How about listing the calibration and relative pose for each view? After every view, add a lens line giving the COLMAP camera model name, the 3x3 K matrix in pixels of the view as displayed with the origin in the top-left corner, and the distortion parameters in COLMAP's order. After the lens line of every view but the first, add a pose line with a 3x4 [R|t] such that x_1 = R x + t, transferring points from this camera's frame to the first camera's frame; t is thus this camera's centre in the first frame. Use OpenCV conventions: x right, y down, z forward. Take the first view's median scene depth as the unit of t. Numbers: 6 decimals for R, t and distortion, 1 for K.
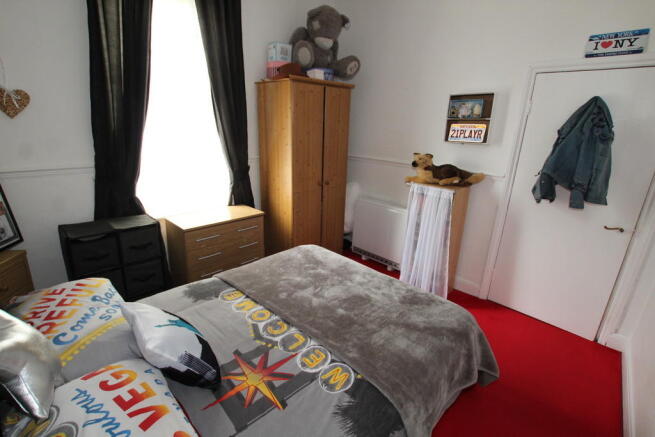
lens RADIAL K [[305.4, 0, 328.0], [0, 305.4, 217.6], [0, 0, 1]] dist [-0.017896, 0.002268]
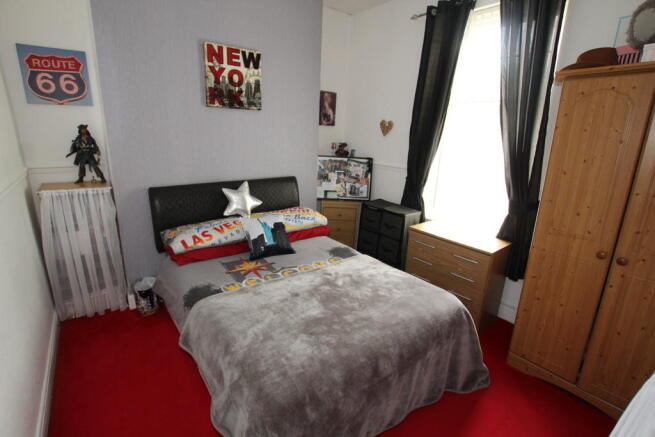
lens RADIAL K [[324.1, 0, 327.4], [0, 324.1, 219.5], [0, 0, 1]] dist [-0.000639, -0.000077]
pose [[-0.169853, 0.222589, -0.960002, 1.245527], [-0.330913, 0.904711, 0.268318, -0.345366], [0.928249, 0.363251, -0.080010, 1.225866]]
